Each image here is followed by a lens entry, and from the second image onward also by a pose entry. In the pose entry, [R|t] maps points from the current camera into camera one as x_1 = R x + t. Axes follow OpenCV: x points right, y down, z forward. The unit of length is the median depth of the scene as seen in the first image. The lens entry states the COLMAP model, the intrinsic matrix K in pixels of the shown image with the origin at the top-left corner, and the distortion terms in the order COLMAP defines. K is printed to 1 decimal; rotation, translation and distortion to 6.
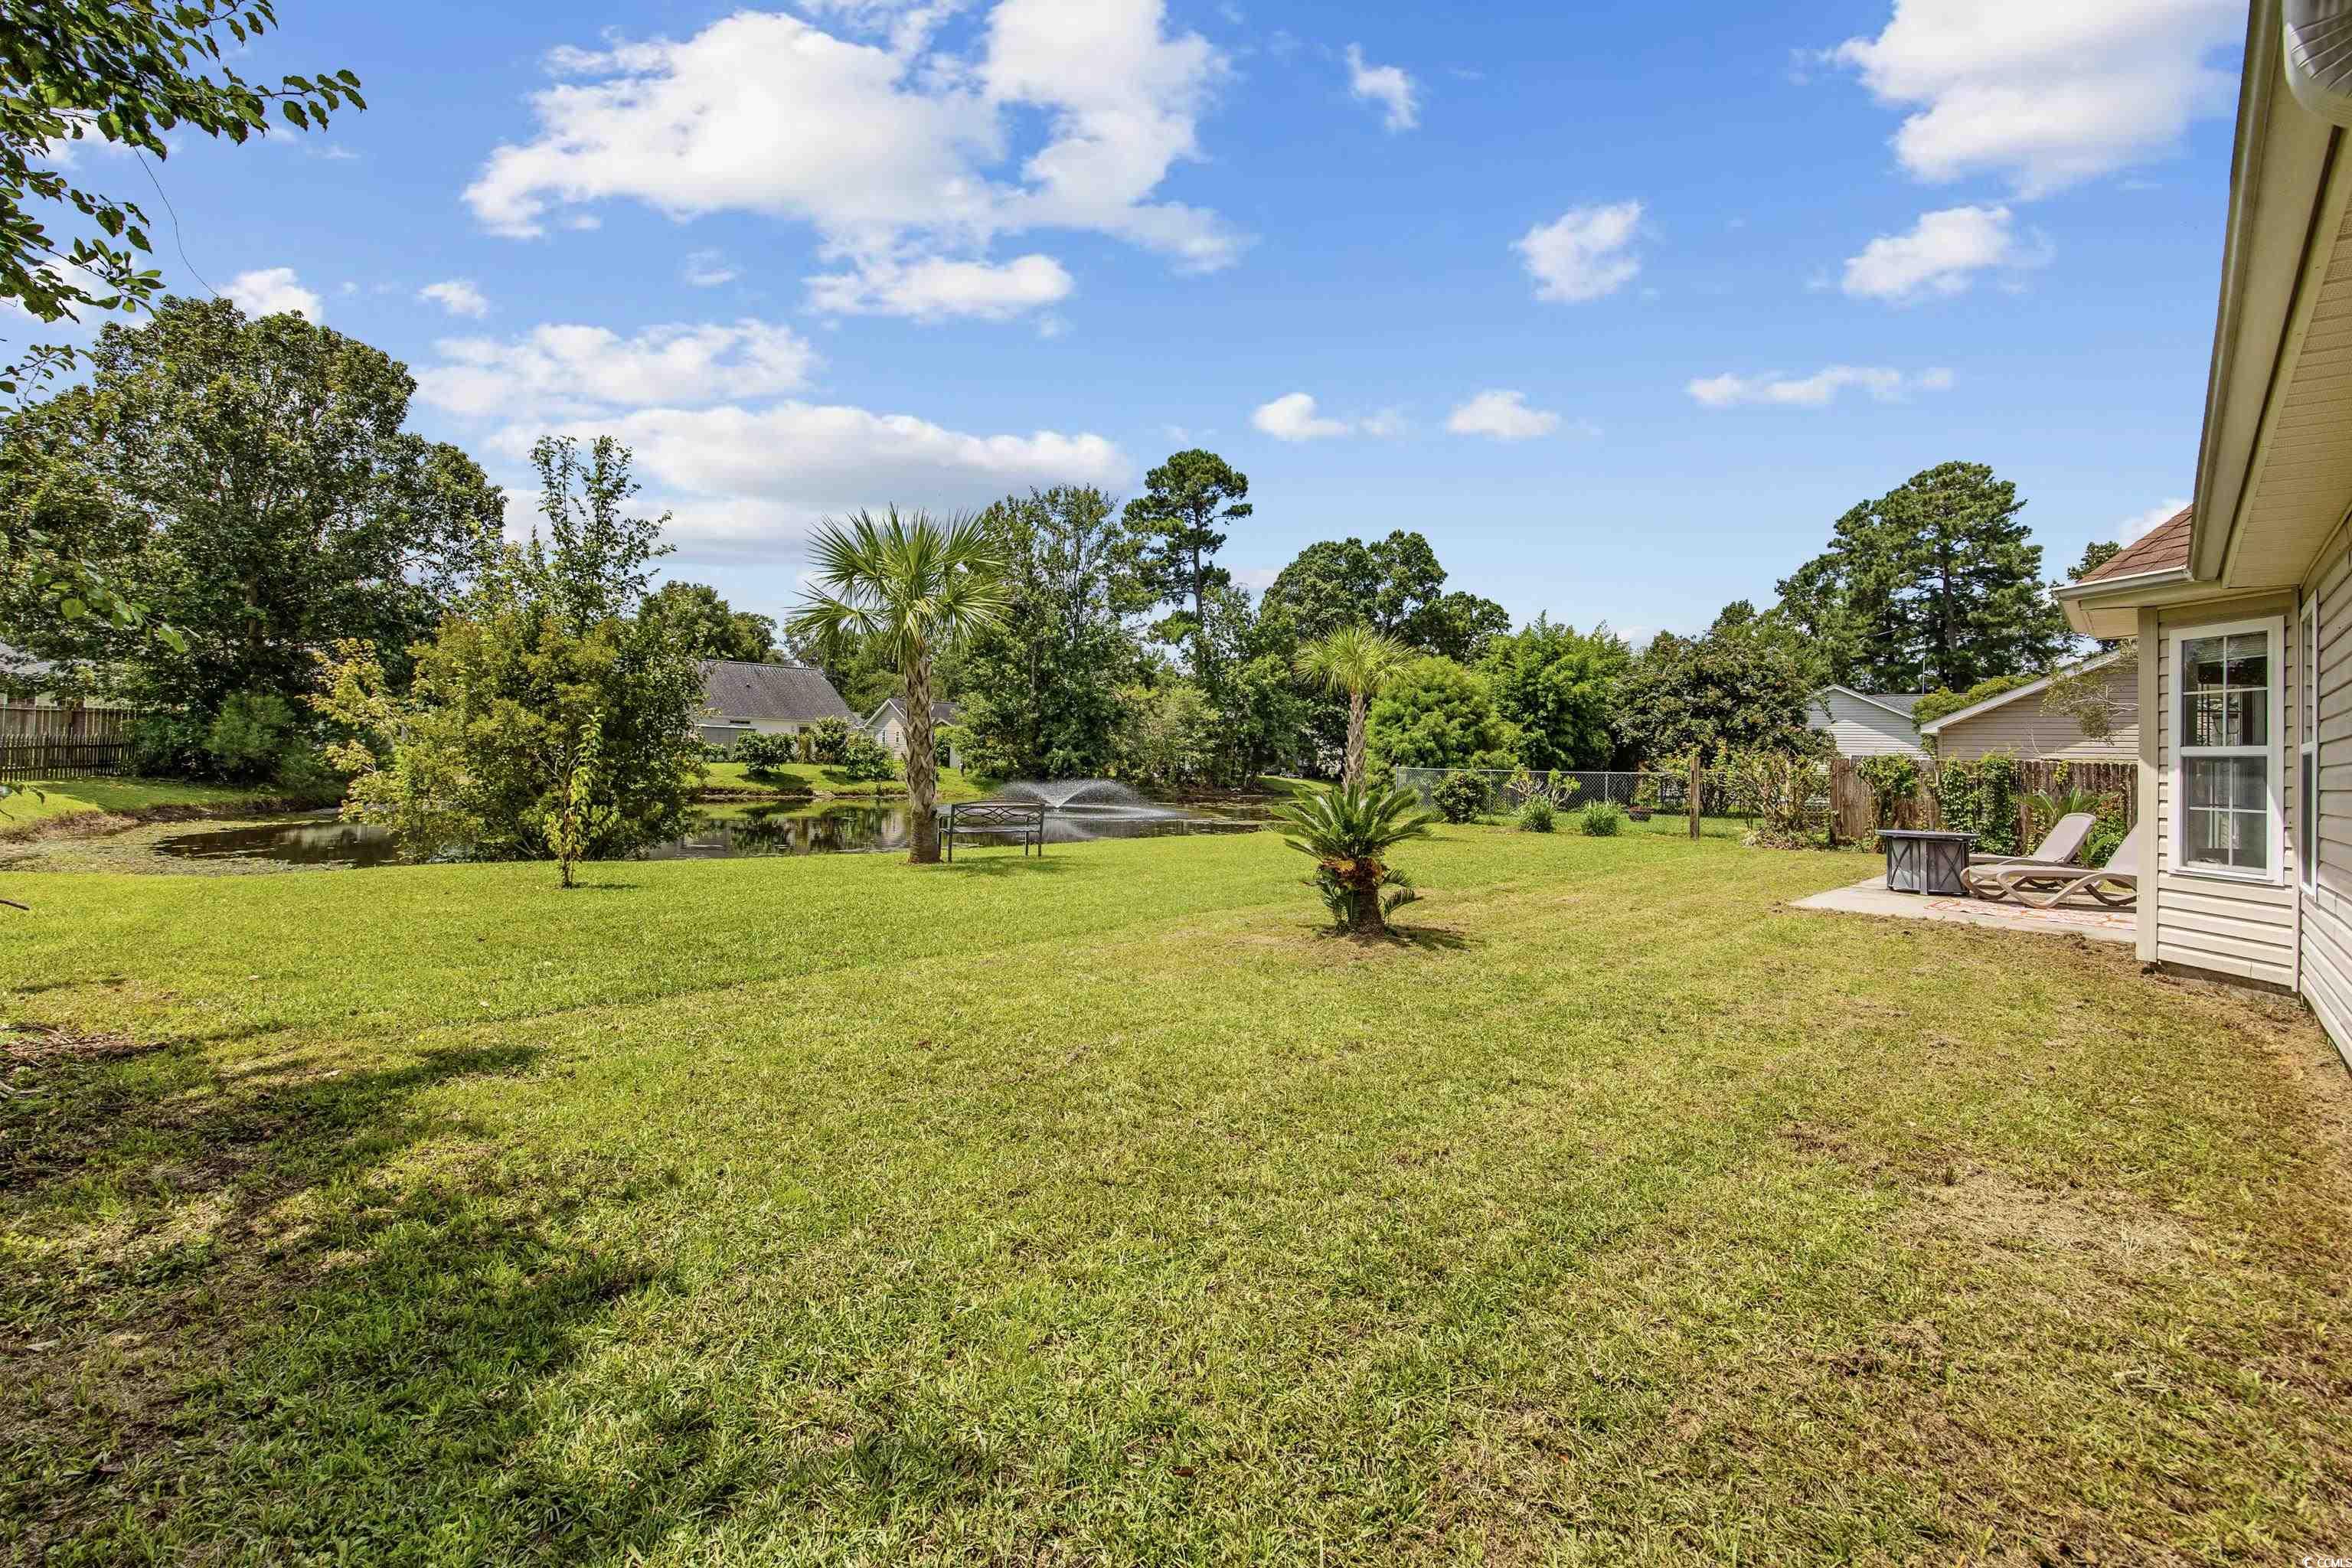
lens RADIAL K [[963.8, 0, 1180.9], [0, 963.8, 743.4], [0, 0, 1]] dist [-0.000559, 0.000027]
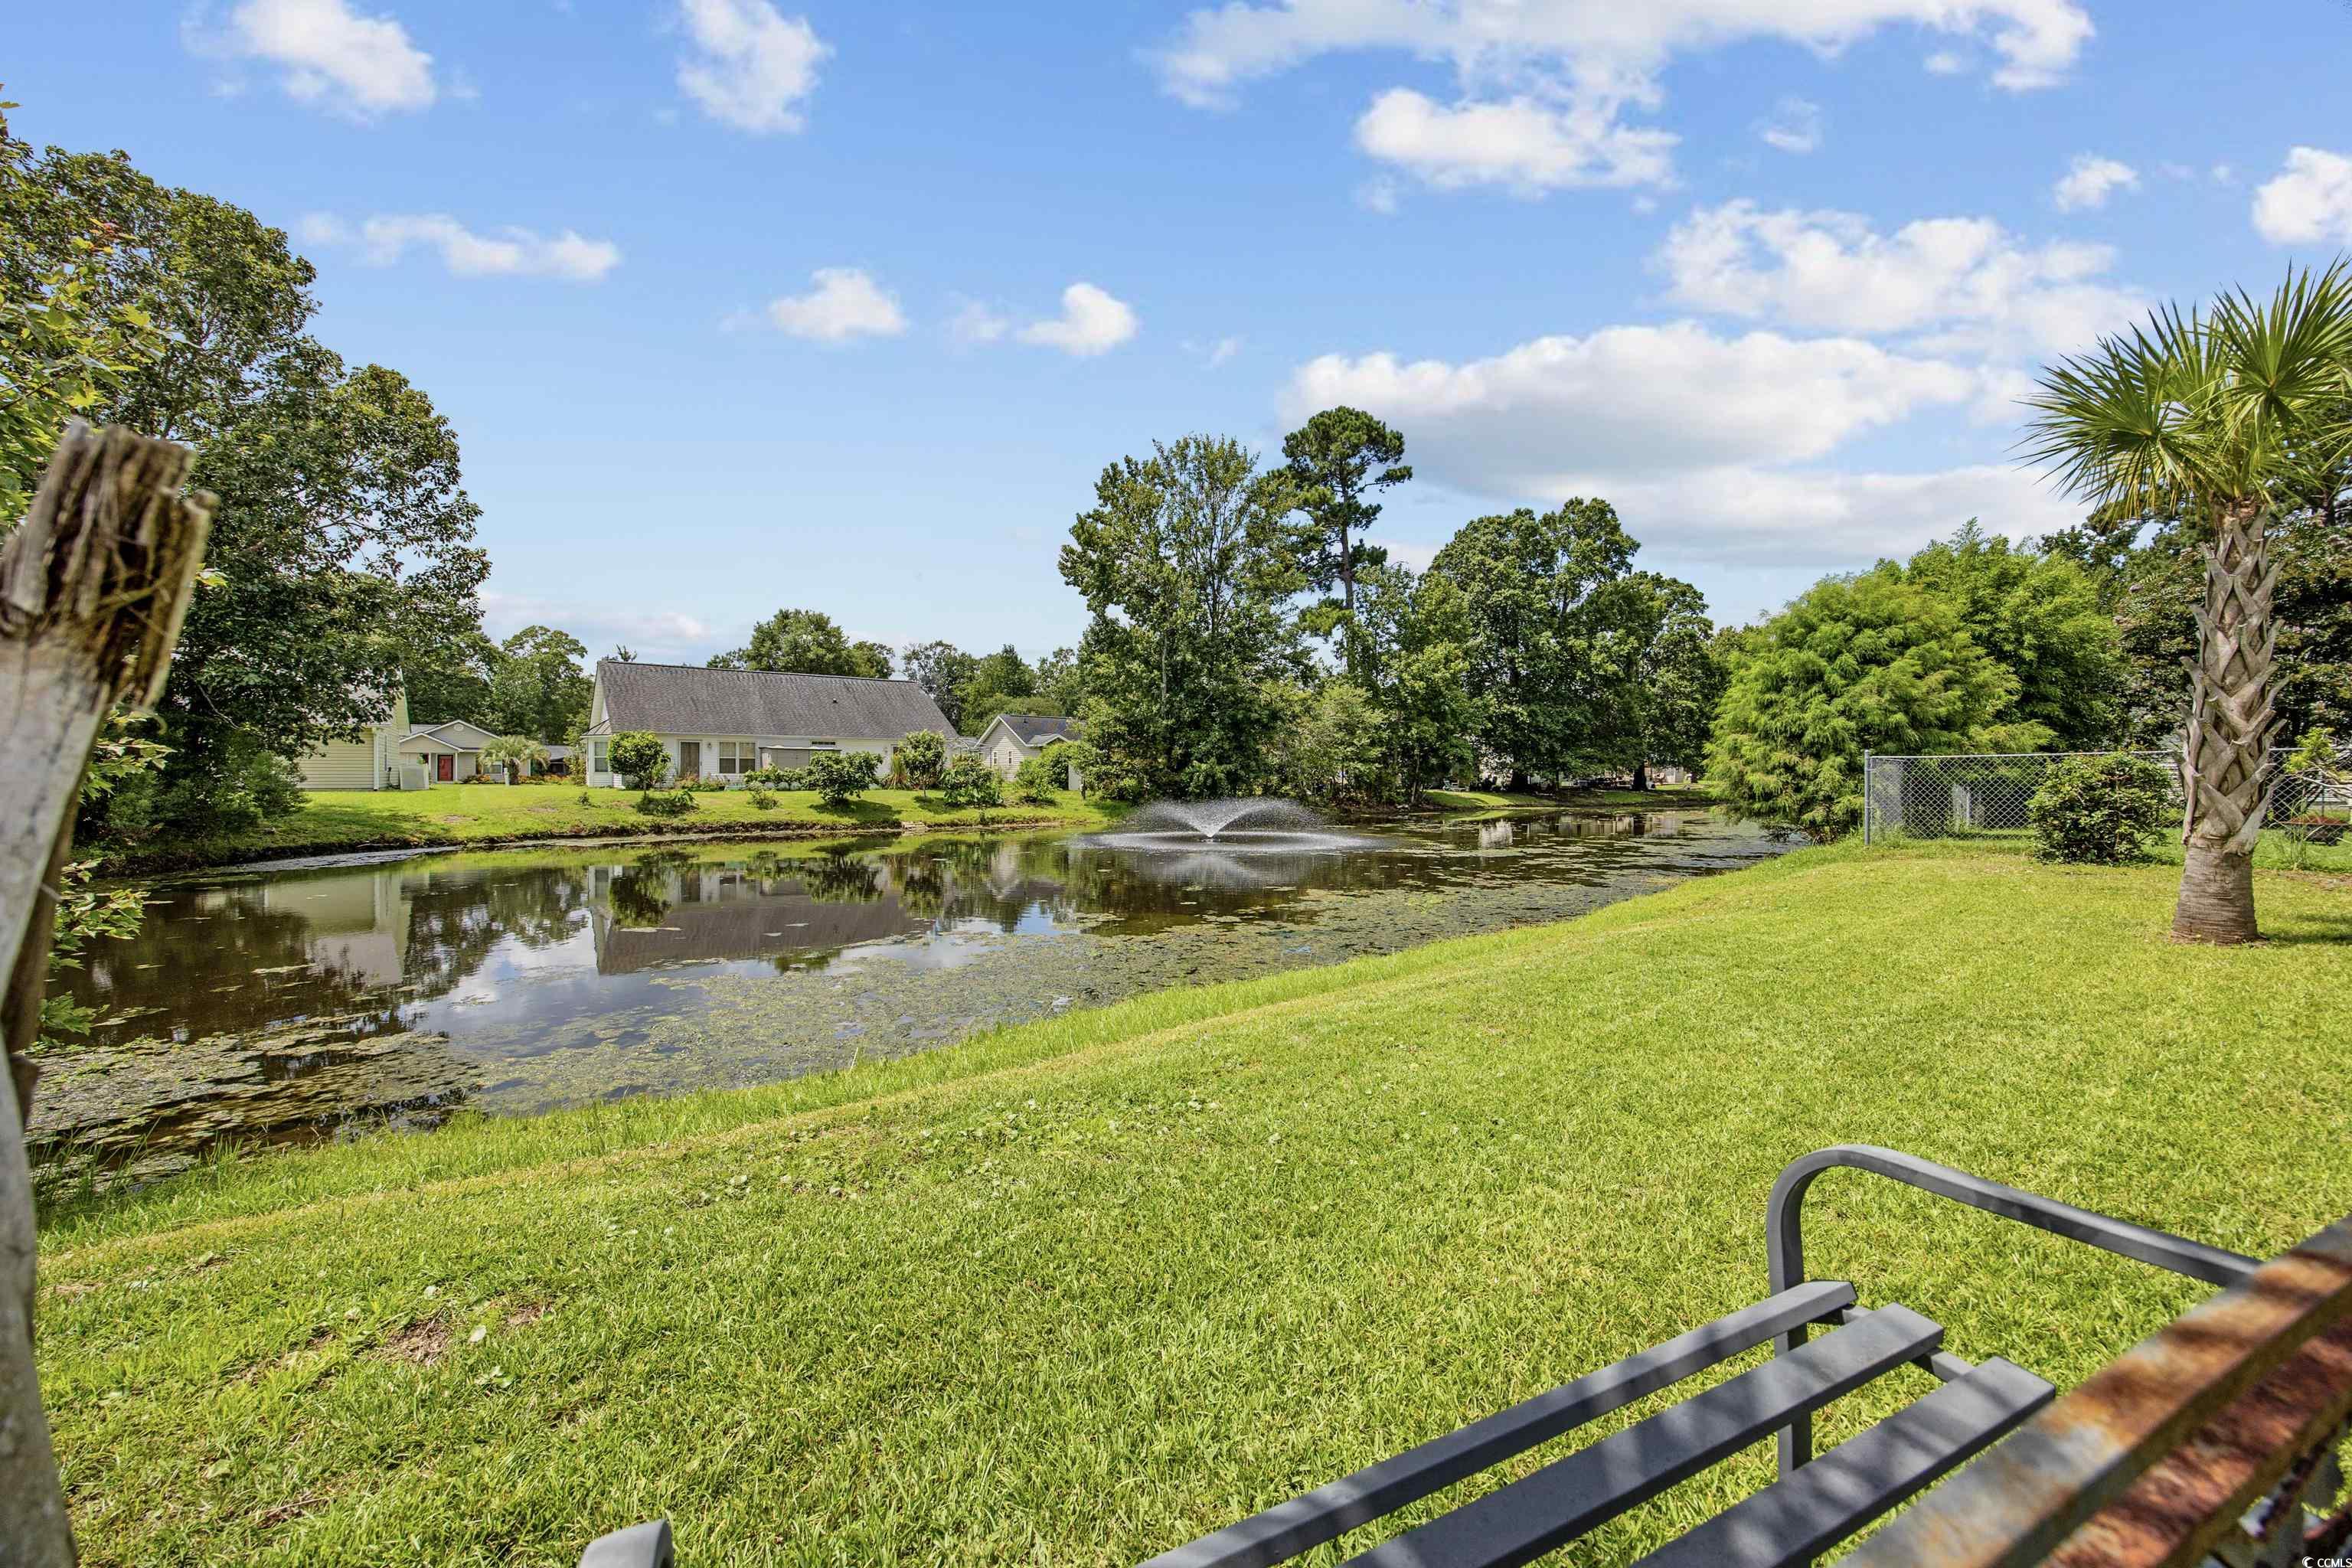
lens RADIAL K [[907.3, 0, 1196.0], [0, 907.3, 780.6], [0, 0, 1]] dist [-0.004684, -0.000153]
pose [[0.994641, -0.030261, -0.098865, -0.052729], [0.031883, 0.999381, 0.014864, 0.009352], [0.098354, -0.017936, 0.994990, 0.232470]]
